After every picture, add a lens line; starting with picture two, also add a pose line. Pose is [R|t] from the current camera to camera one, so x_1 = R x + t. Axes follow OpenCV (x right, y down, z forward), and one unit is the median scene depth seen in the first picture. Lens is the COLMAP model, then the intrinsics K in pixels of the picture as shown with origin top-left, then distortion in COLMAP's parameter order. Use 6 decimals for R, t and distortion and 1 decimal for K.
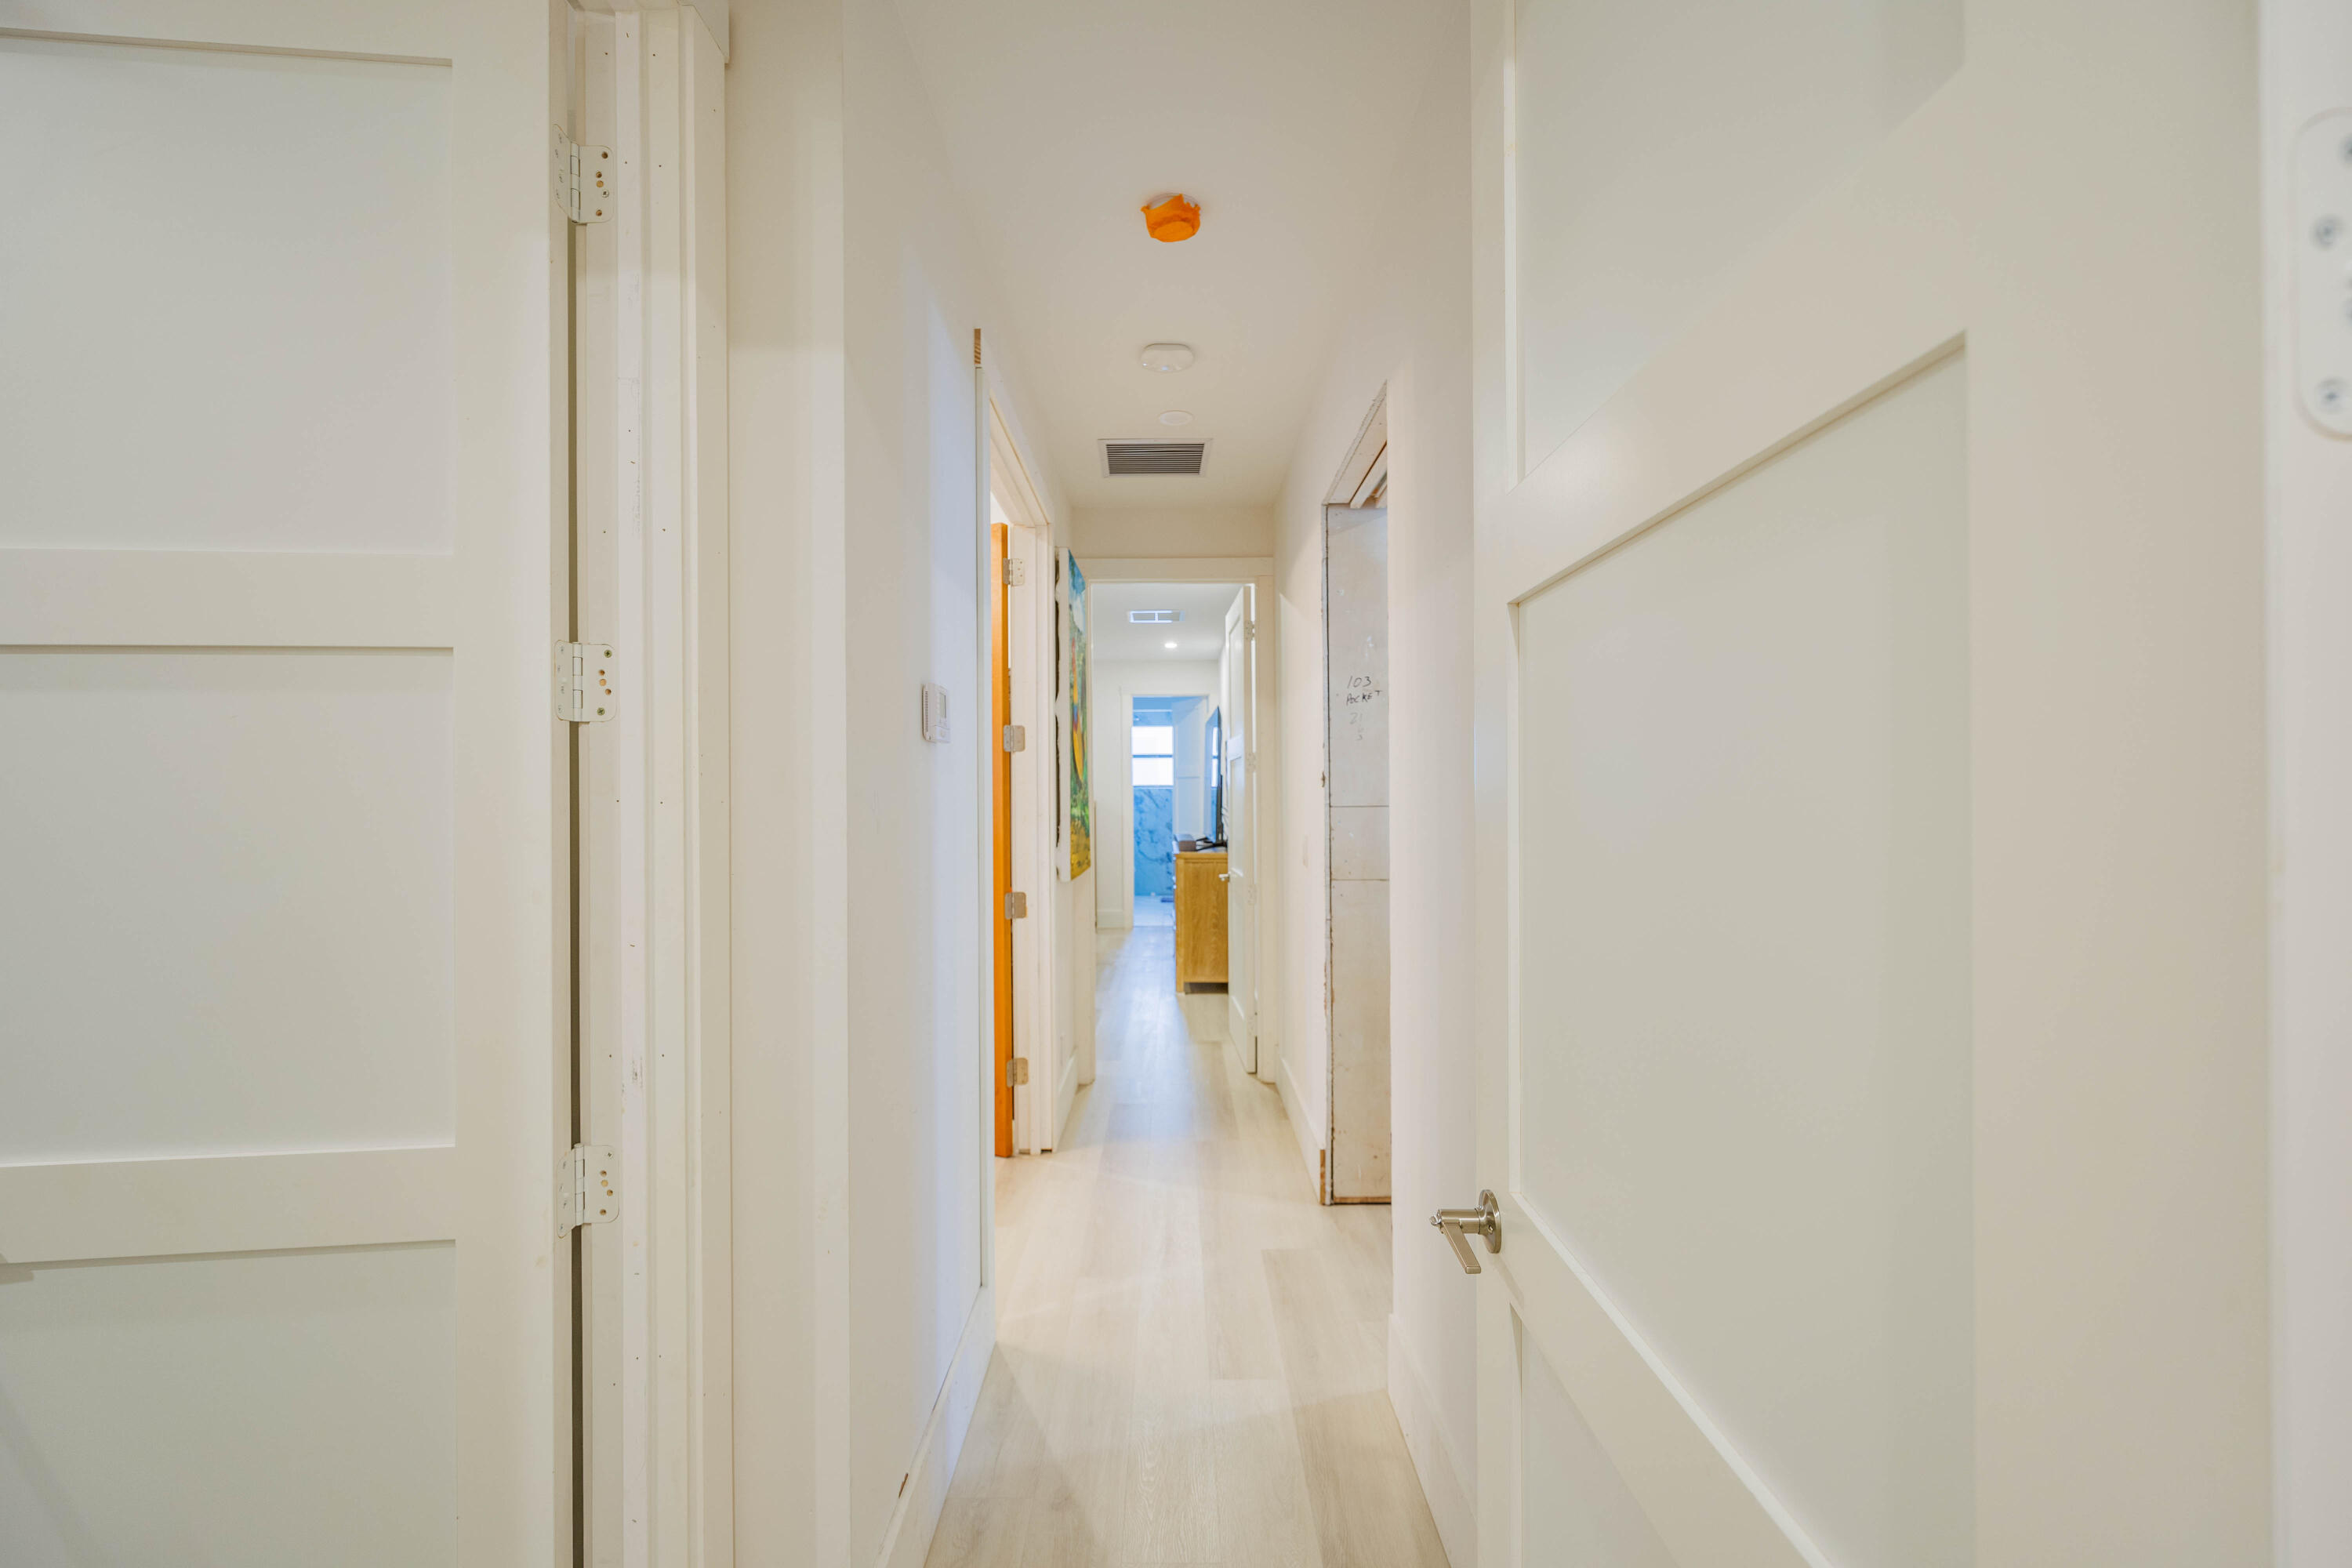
lens RADIAL K [[932.3, 0, 1175.9], [0, 932.3, 788.0], [0, 0, 1]] dist [-0.000582, -0.000494]
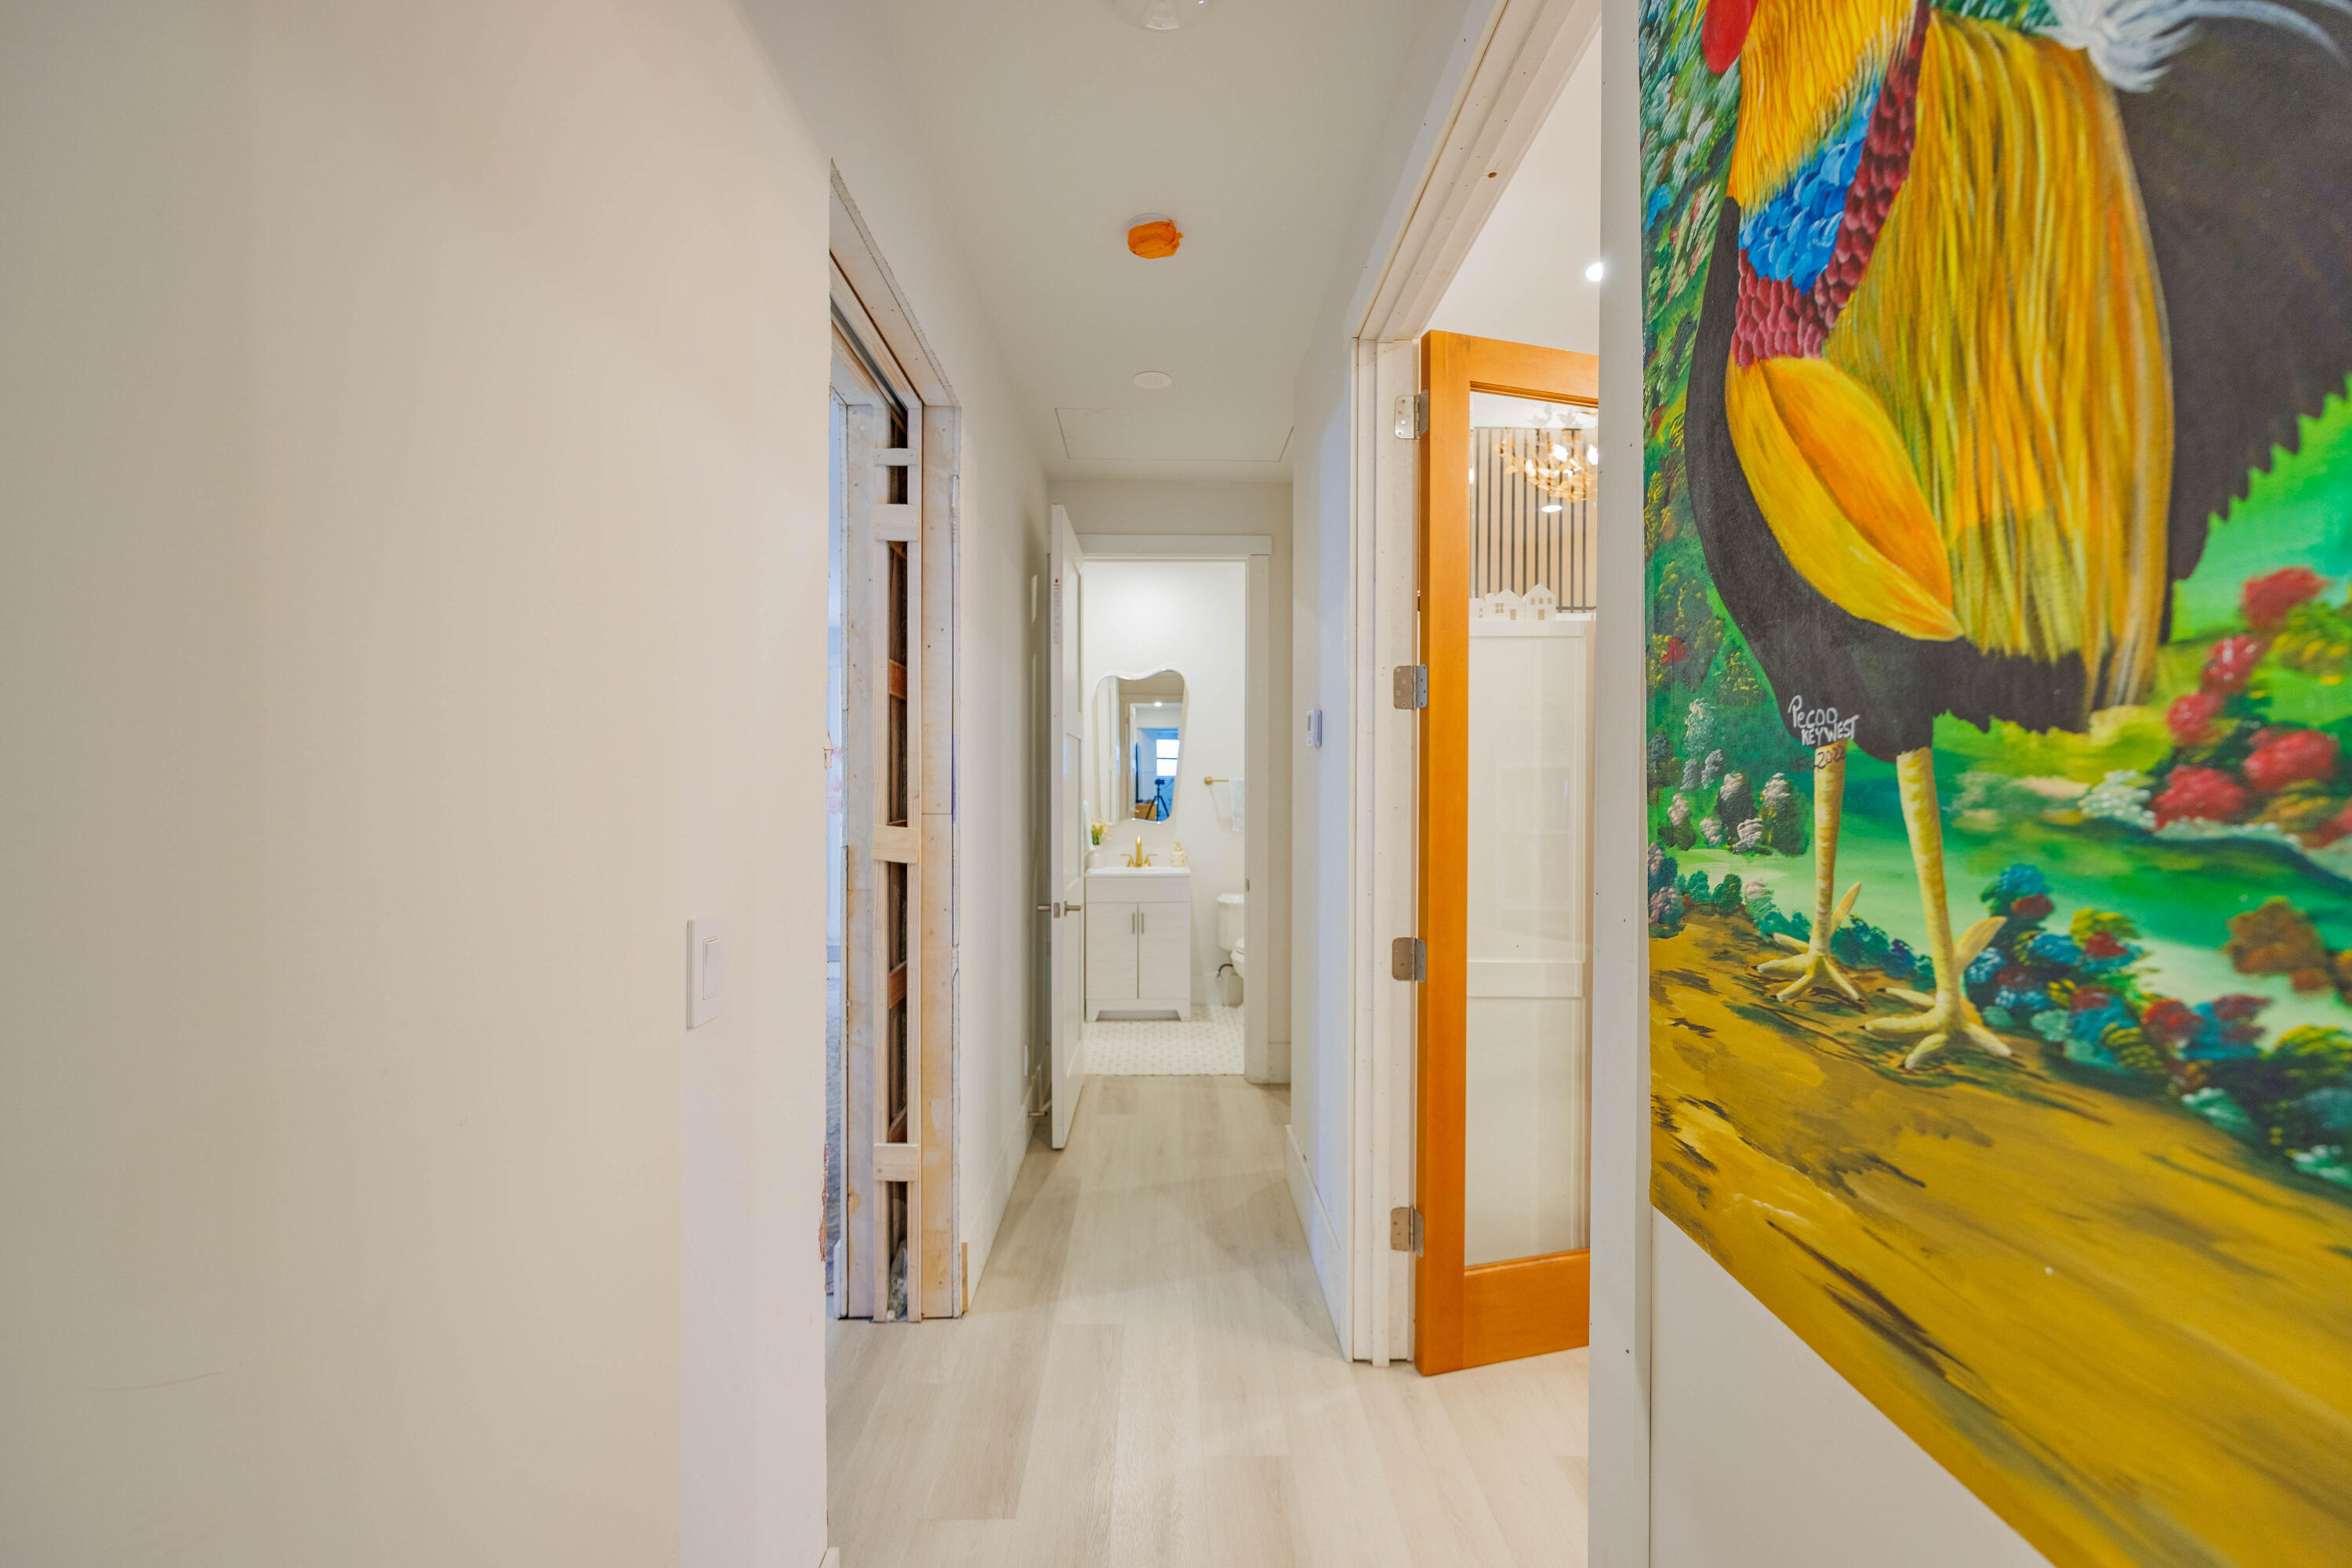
lens RADIAL K [[932.3, 0, 1176.1], [0, 932.3, 789.5], [0, 0, 1]] dist [-0.000582, -0.000494]
pose [[-0.999917, 0.001243, -0.012862, -0.011293], [0.001320, 0.999981, -0.005957, 0.023479], [0.012855, -0.005973, -0.999900, 2.199690]]
